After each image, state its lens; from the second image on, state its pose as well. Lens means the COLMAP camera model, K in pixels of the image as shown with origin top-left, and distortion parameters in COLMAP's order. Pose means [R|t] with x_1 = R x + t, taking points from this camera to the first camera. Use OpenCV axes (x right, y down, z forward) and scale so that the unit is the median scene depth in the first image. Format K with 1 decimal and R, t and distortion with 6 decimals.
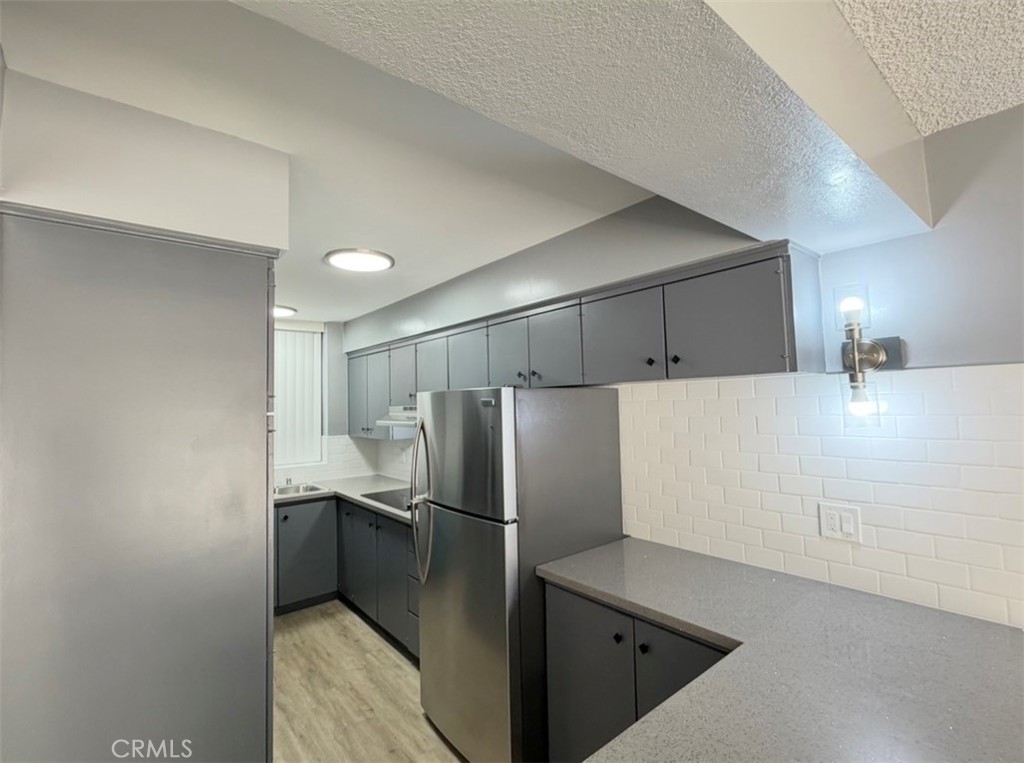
lens RADIAL K [[478.5, 0, 510.7], [0, 478.5, 379.1], [0, 0, 1]] dist [-0.004510, -0.000223]
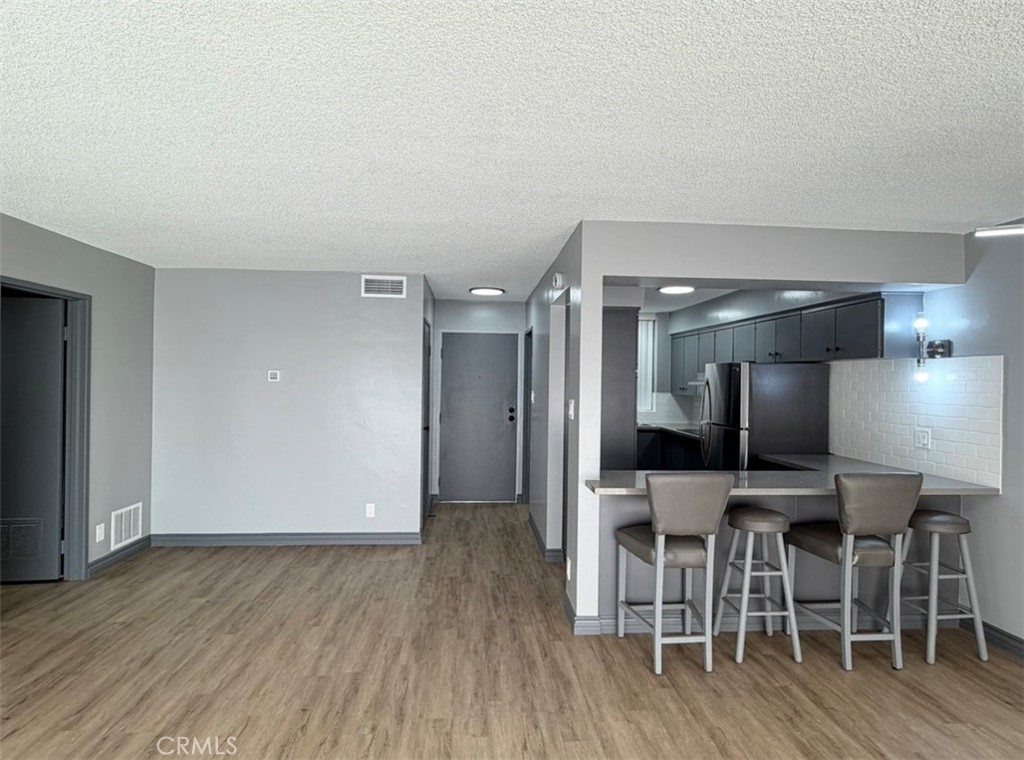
lens RADIAL K [[554.9, 0, 512.4], [0, 554.9, 378.3], [0, 0, 1]] dist [-0.002229, -0.000399]
pose [[0.814246, 0.036248, -0.579387, 0.407515], [-0.003132, 0.998308, 0.058056, -0.035059], [0.580512, -0.045457, 0.812982, -1.077548]]
